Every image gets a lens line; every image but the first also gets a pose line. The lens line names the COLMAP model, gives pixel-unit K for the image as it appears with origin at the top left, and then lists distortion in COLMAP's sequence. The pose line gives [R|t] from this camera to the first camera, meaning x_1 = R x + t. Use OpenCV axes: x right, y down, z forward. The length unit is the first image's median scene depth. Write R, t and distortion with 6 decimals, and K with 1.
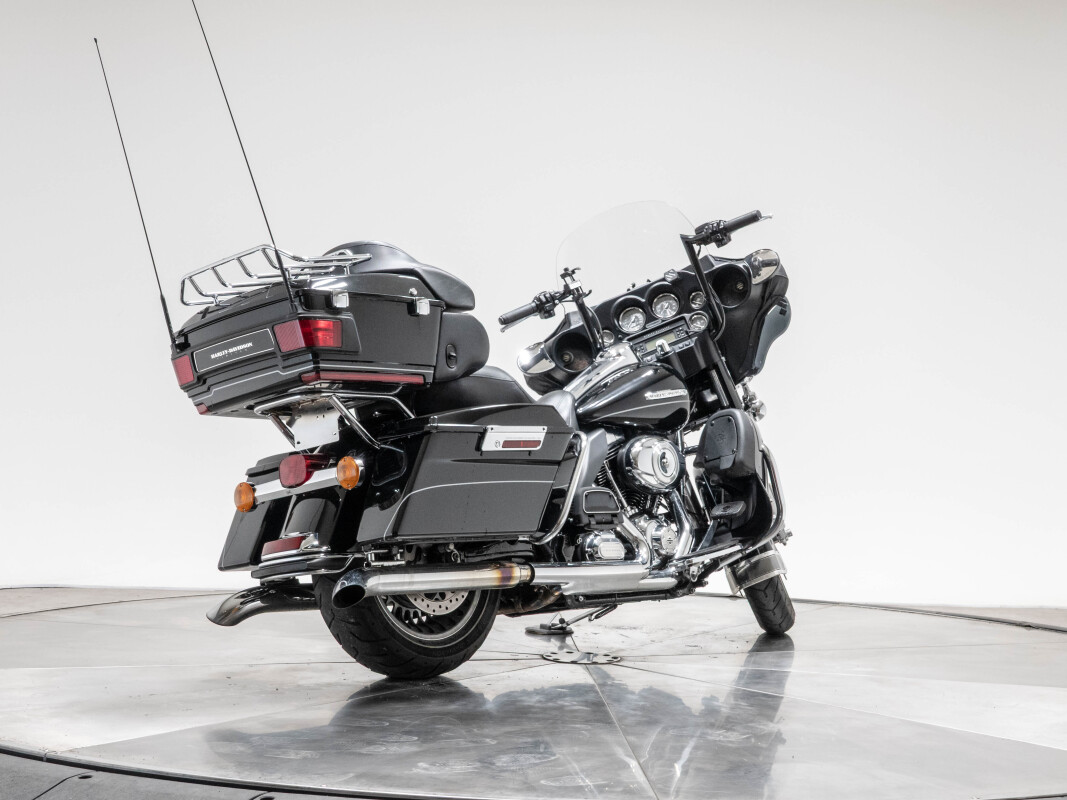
lens RADIAL K [[1596.2, 0, 533.5], [0, 1596.2, 400.0], [0, 0, 1]] dist [-0.033860, -0.002341]
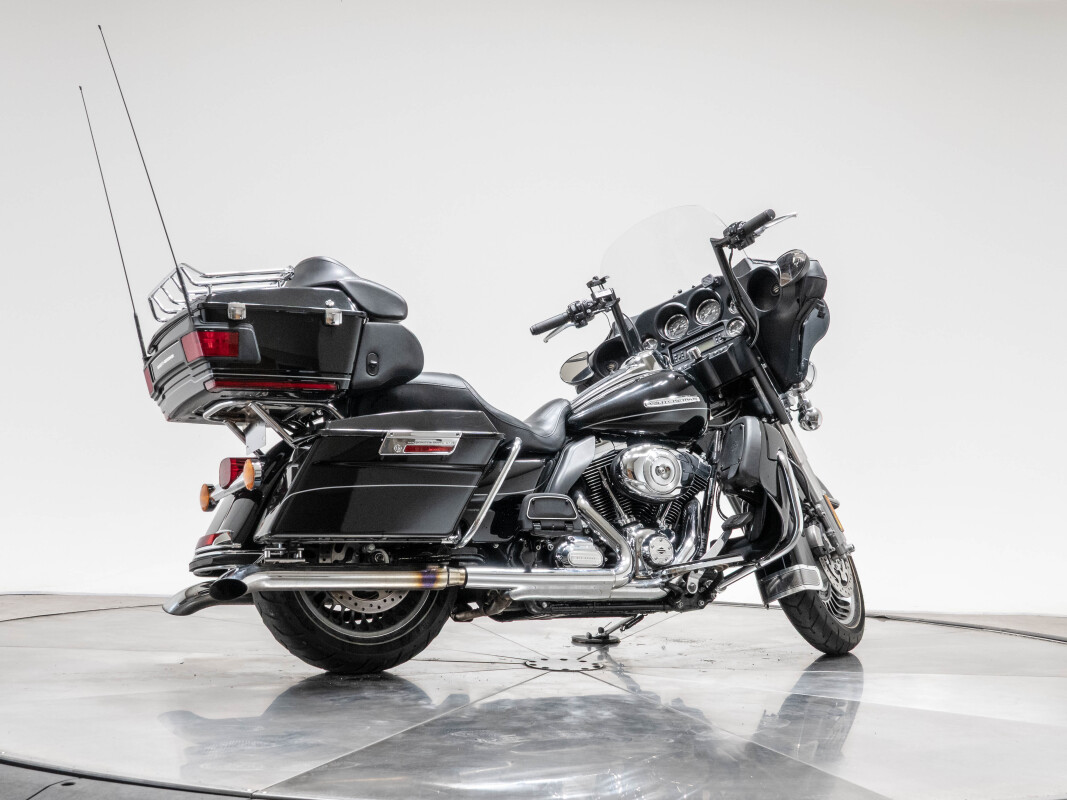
lens RADIAL K [[1596.2, 0, 533.5], [0, 1596.2, 400.0], [0, 0, 1]] dist [-0.033860, -0.002341]
pose [[0.942248, -0.009289, -0.334788, 0.337285], [0.004197, 0.999864, -0.015928, 0.010971], [0.334891, 0.013603, 0.942159, 0.047733]]
